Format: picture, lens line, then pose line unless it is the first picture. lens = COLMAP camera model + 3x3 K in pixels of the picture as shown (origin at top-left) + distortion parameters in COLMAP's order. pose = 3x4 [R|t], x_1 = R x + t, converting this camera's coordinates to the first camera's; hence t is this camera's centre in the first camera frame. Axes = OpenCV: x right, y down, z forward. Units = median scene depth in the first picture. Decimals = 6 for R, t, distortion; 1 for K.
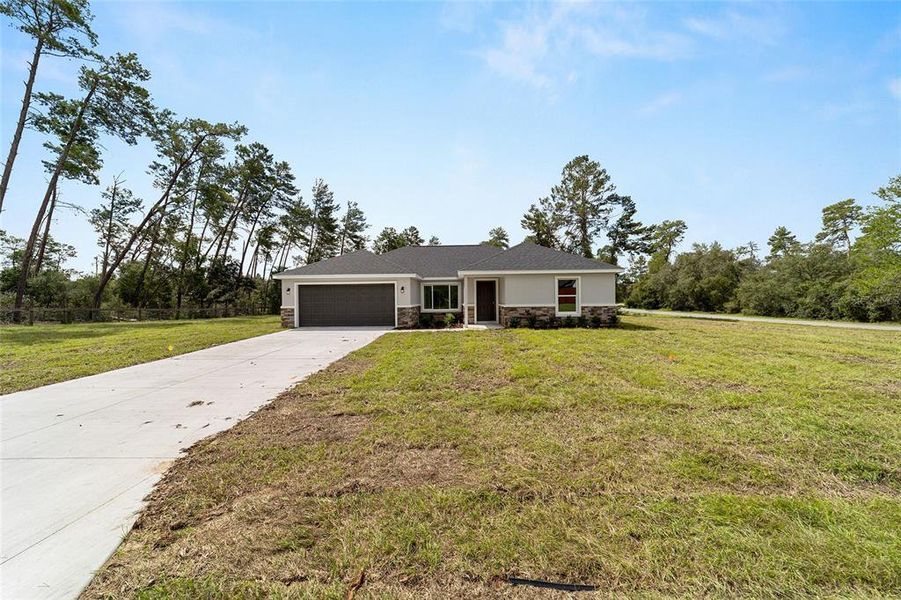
lens RADIAL K [[345.3, 0, 449.8], [0, 345.3, 298.8], [0, 0, 1]] dist [-0.016580, 0.009755]
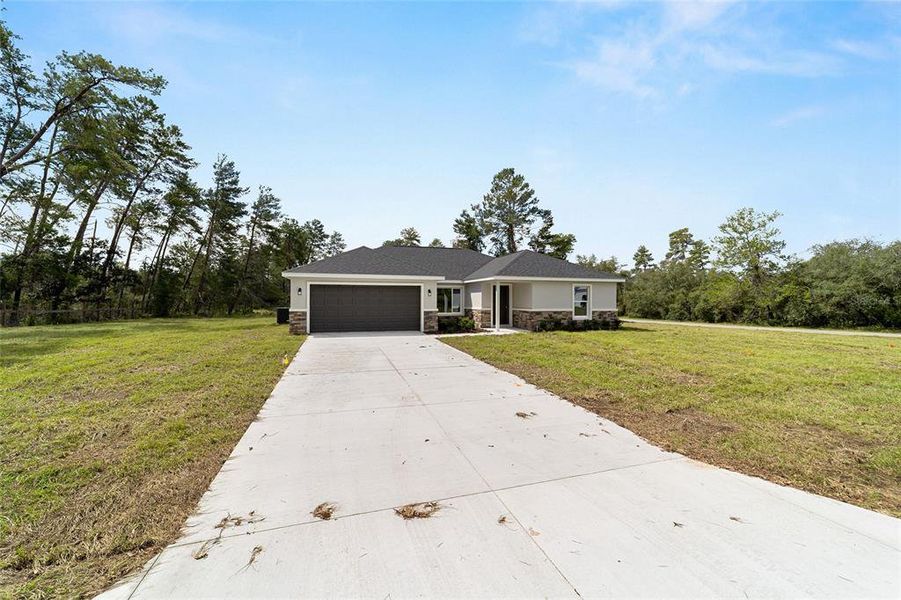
lens RADIAL K [[356.4, 0, 450.5], [0, 356.4, 300.0], [0, 0, 1]] dist [0.002436, 0.000249]
pose [[0.947484, 0.014438, 0.319476, -0.135904], [-0.013846, 0.999896, -0.004127, -0.000797], [-0.319502, -0.000513, 0.947585, 0.013438]]
